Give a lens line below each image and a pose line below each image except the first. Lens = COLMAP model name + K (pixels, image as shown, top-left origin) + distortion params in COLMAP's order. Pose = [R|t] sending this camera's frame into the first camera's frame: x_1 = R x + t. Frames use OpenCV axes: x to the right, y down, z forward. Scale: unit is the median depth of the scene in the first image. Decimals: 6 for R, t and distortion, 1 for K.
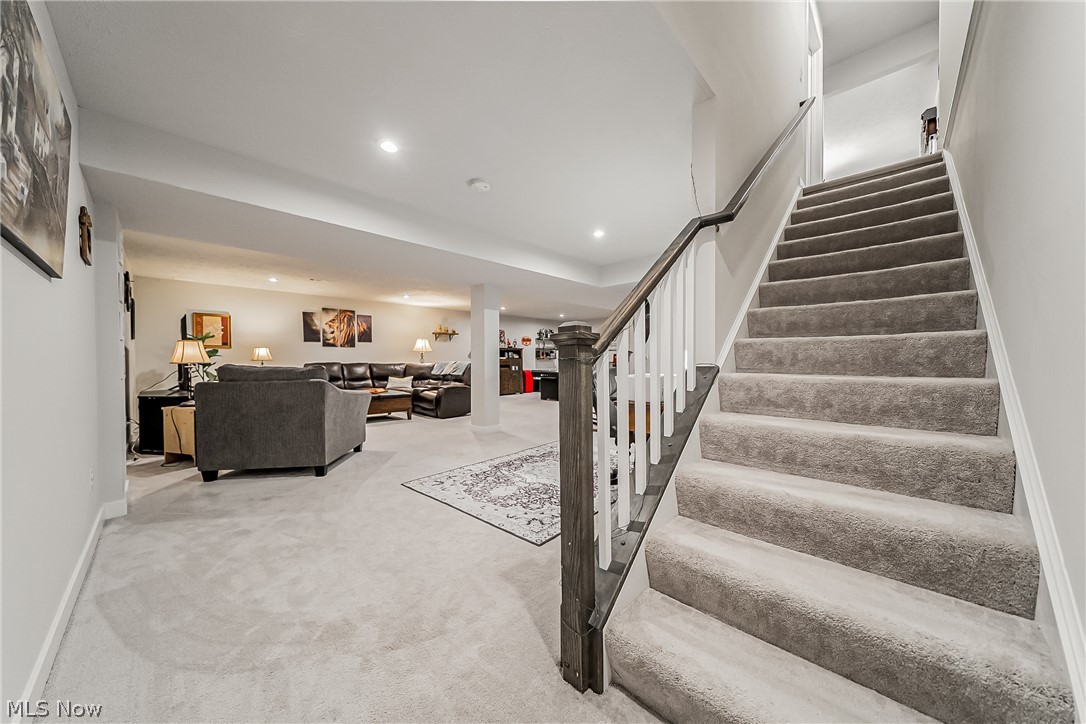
lens RADIAL K [[372.8, 0, 542.6], [0, 372.8, 362.6], [0, 0, 1]] dist [-0.001631, -0.000122]
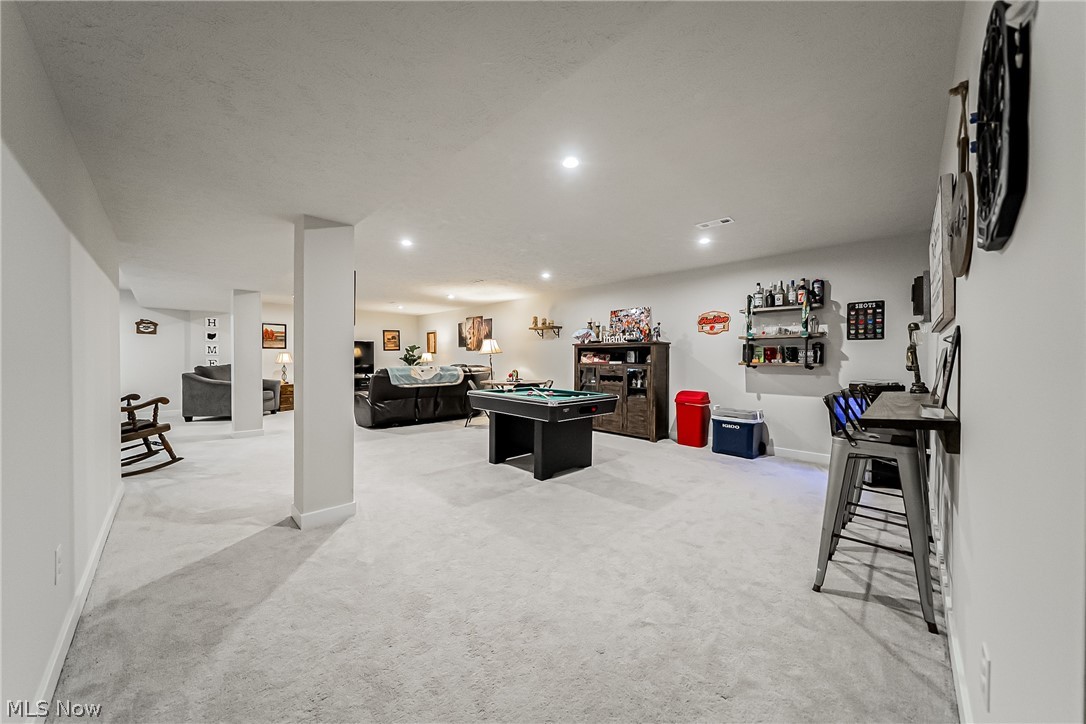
lens RADIAL K [[372.8, 0, 543.3], [0, 372.8, 359.1], [0, 0, 1]] dist [-0.001631, -0.000122]
pose [[-0.017344, 0.006733, -0.999827, 0.553264], [-0.010169, 0.999924, 0.006910, -0.025628], [0.999798, 0.010287, -0.017275, 1.194789]]
